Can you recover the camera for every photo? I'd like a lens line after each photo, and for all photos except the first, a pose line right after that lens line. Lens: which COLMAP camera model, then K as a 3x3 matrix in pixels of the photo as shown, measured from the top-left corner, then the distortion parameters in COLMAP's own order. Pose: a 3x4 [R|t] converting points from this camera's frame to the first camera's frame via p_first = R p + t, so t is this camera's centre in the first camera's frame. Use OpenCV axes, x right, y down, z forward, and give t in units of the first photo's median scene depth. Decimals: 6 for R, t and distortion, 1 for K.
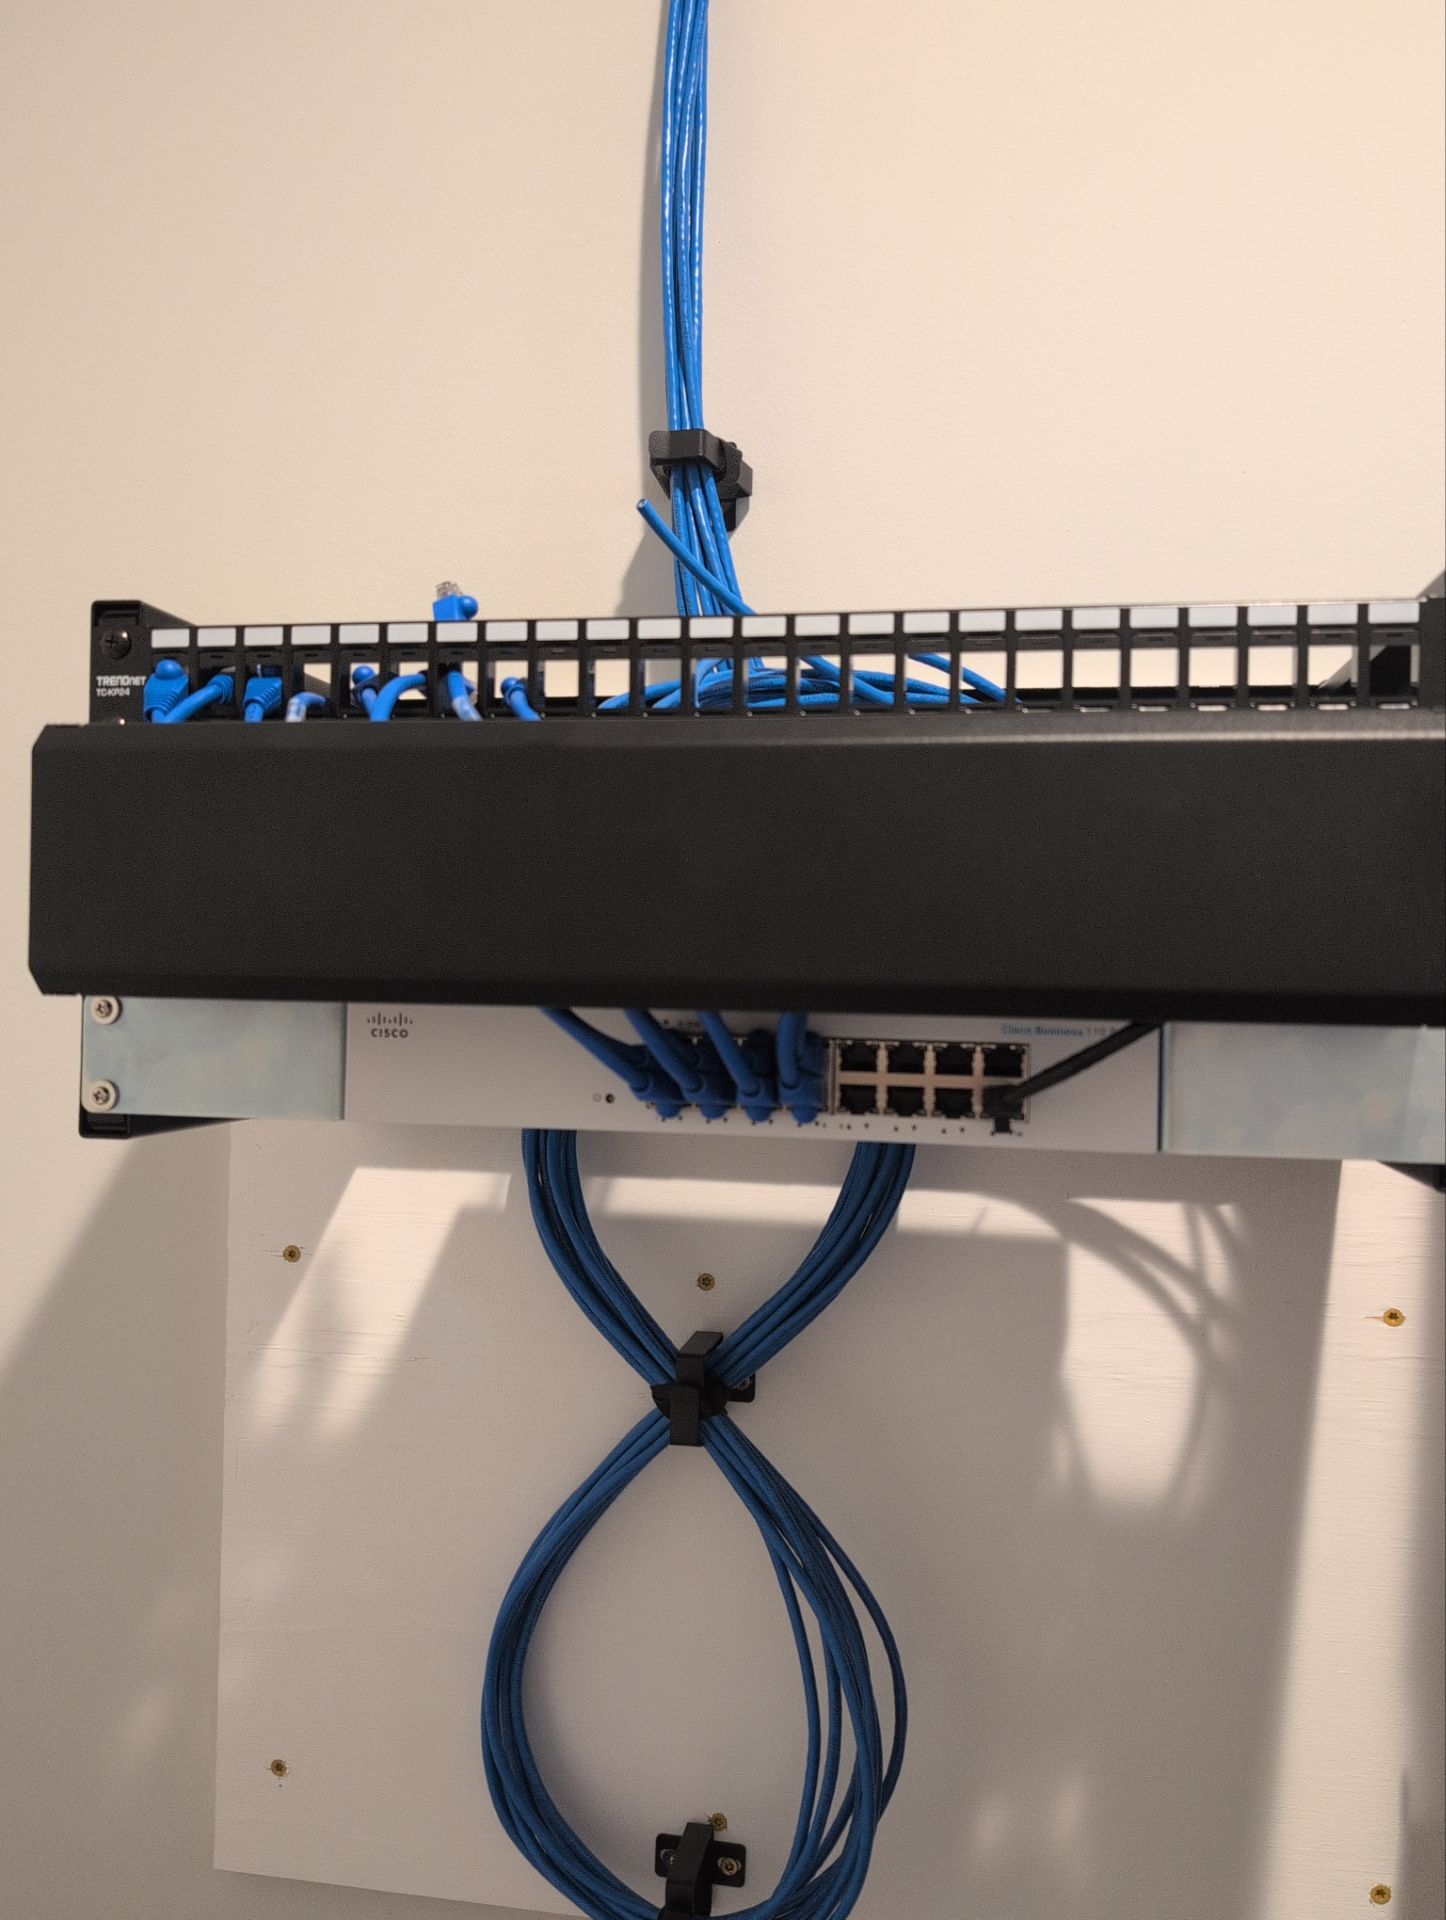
lens RADIAL K [[1697.3, 0, 723.0], [0, 1697.3, 960.0], [0, 0, 1]] dist [-0.068430, 0.108965]
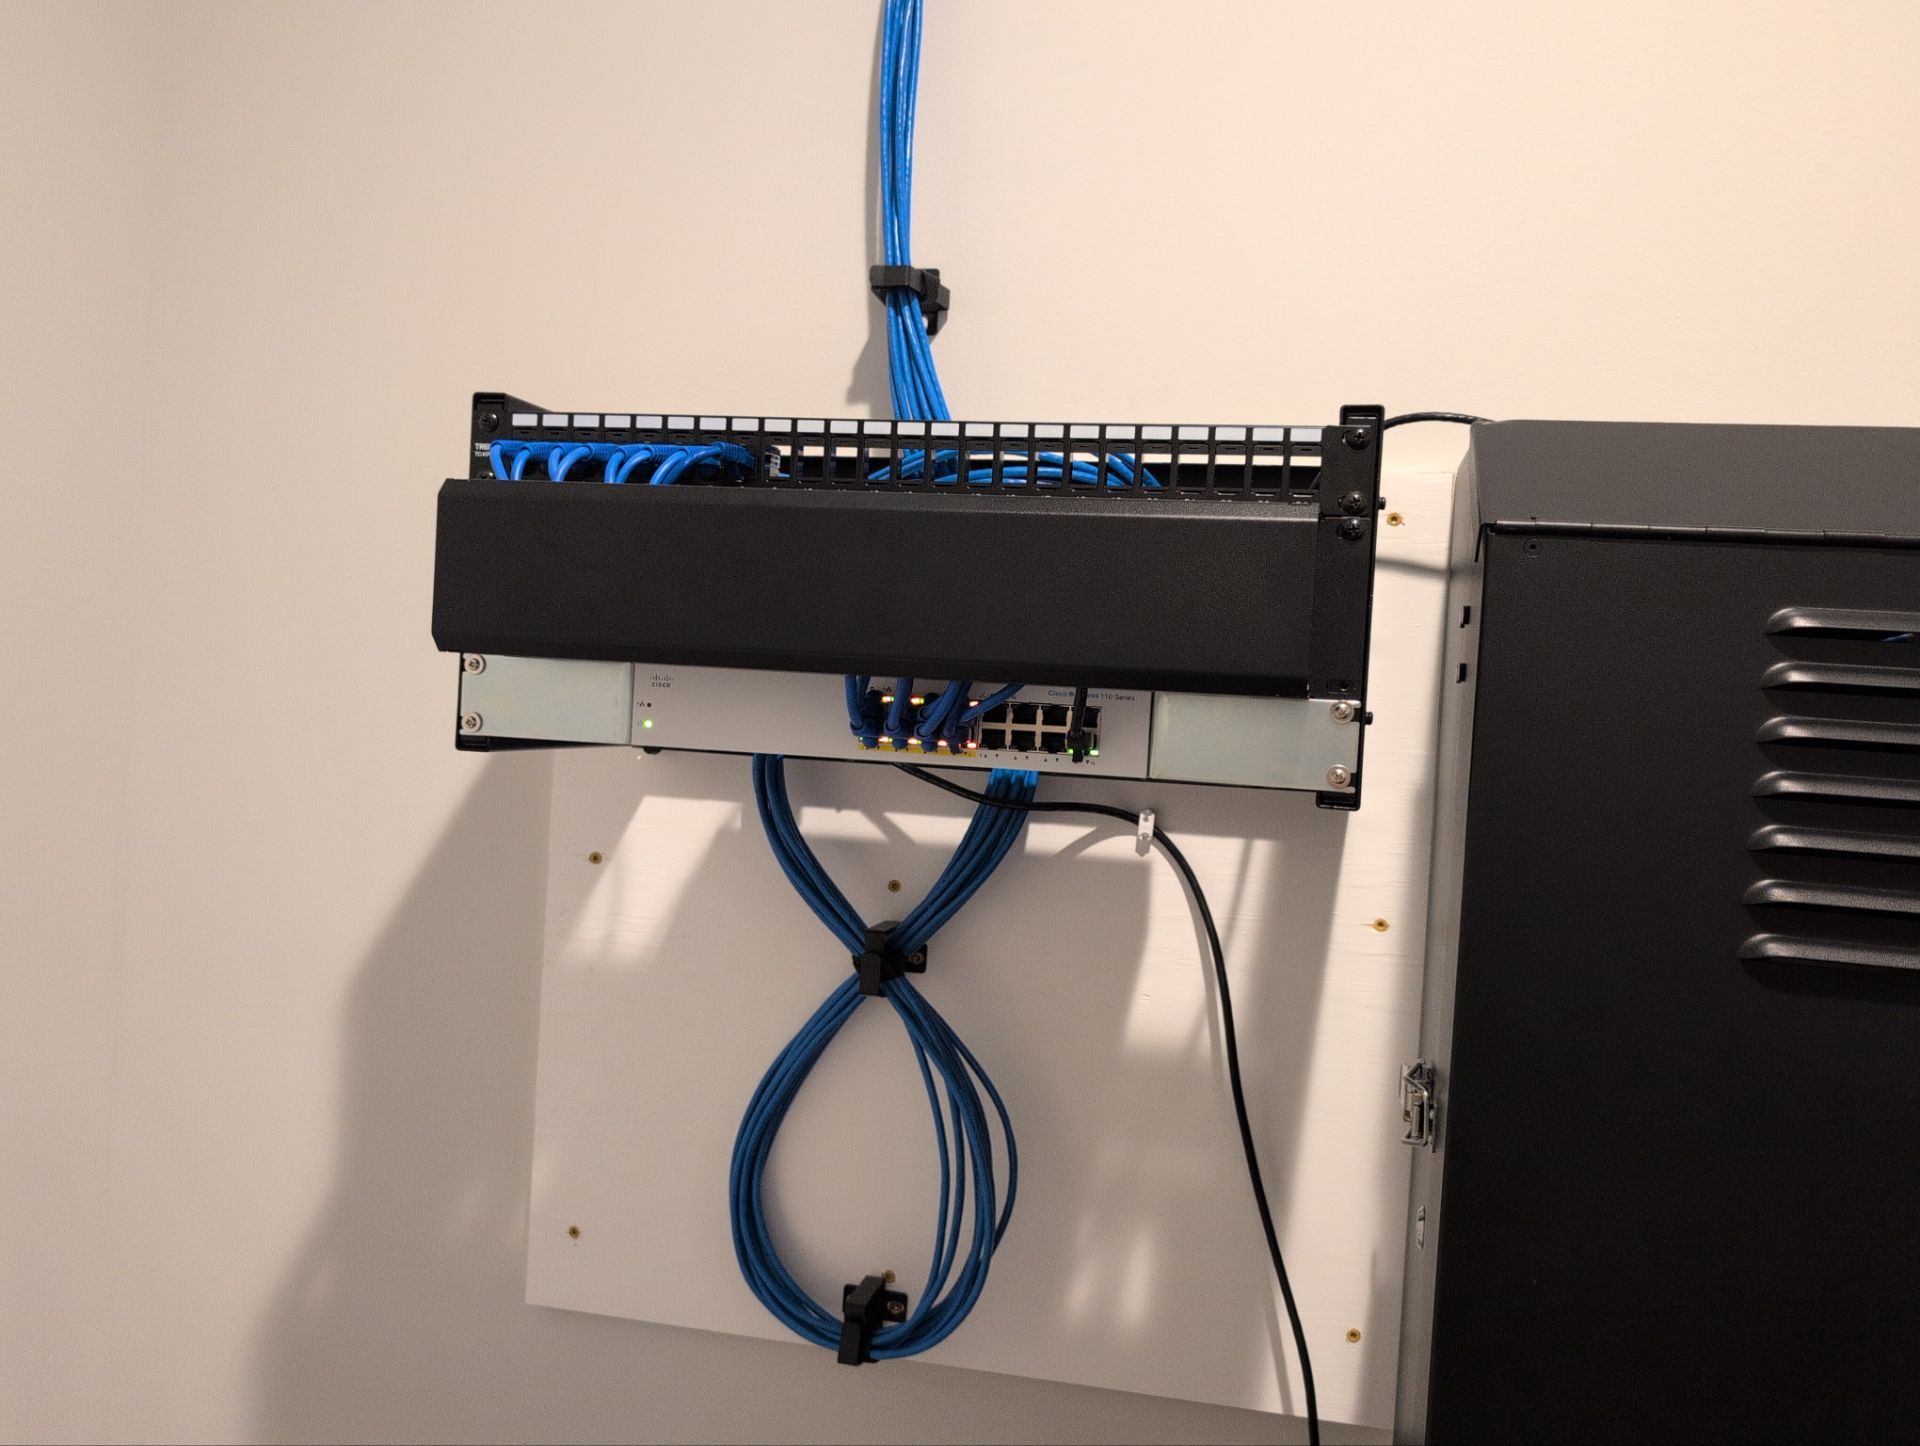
lens RADIAL K [[1611.0, 0, 960.0], [0, 1611.0, 723.0], [0, 0, 1]] dist [0.002758, 0.001984]
pose [[0.998839, 0.034680, -0.033448, 0.087059], [-0.033709, 0.999006, 0.029170, 0.018388], [0.034426, -0.028008, 0.999015, -0.319272]]
